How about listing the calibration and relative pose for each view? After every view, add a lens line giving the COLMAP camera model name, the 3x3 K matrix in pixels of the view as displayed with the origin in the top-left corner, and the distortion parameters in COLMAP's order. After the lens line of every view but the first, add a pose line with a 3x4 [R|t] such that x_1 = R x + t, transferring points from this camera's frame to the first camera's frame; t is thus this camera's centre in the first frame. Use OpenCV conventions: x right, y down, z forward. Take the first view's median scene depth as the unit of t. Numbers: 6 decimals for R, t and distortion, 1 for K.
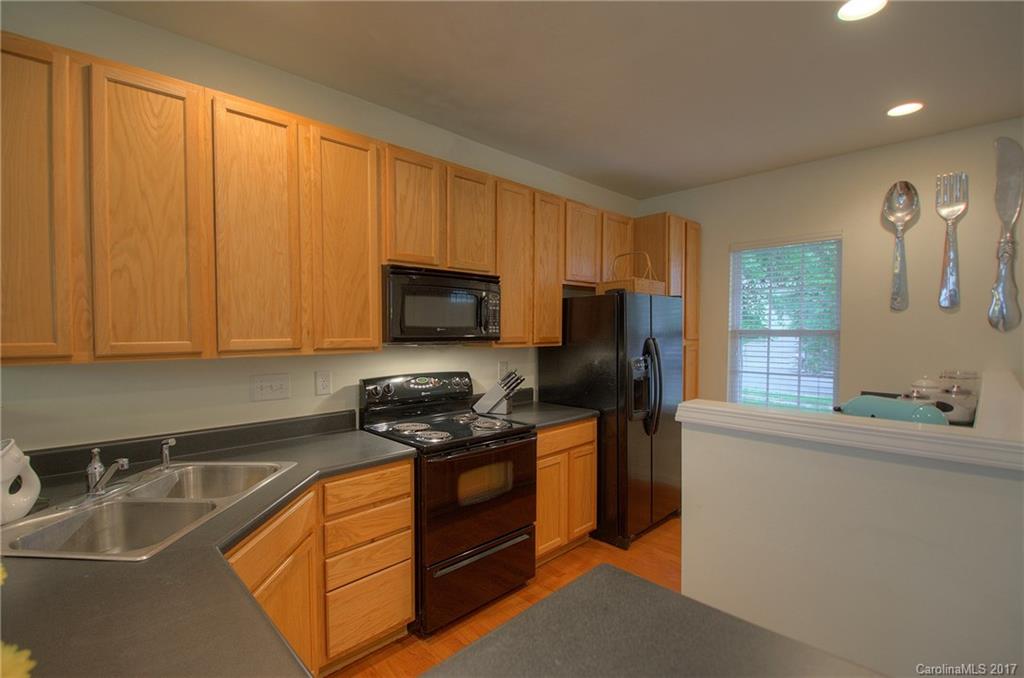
lens RADIAL K [[462.7, 0, 516.0], [0, 462.7, 339.6], [0, 0, 1]] dist [0.027393, -0.023298]
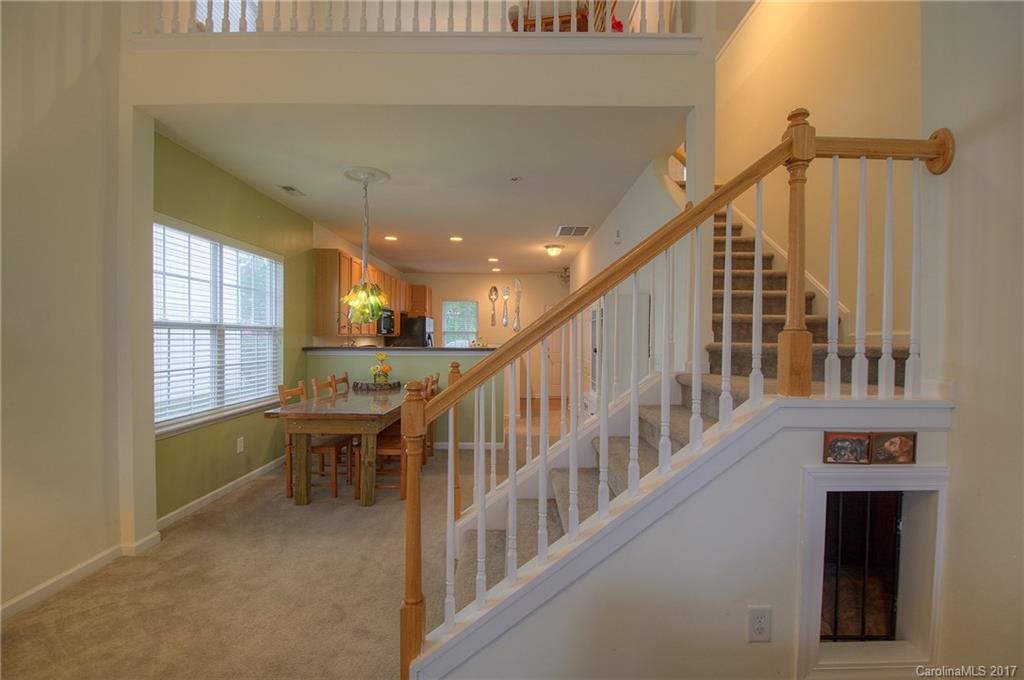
lens RADIAL K [[457.8, 0, 512.0], [0, 457.8, 340.0], [0, 0, 1]] dist [-0.010741, -0.000898]
pose [[0.693766, -0.001995, 0.720198, -1.432332], [0.011805, 0.999893, -0.008603, 0.069187], [-0.720104, 0.014471, 0.693716, -1.348239]]
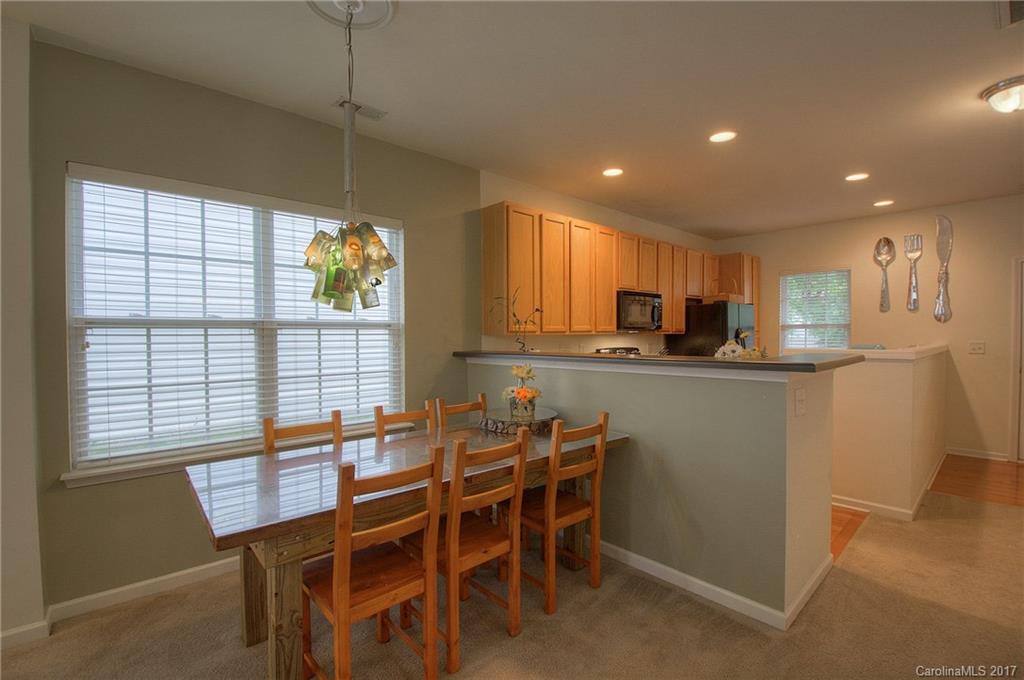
lens RADIAL K [[457.8, 0, 512.0], [0, 457.8, 340.0], [0, 0, 1]] dist [-0.010741, -0.000898]
pose [[0.999416, -0.006811, -0.033474, -0.518153], [0.006378, 0.999894, -0.013053, 0.057471], [0.033559, 0.012832, 0.999354, -0.749380]]
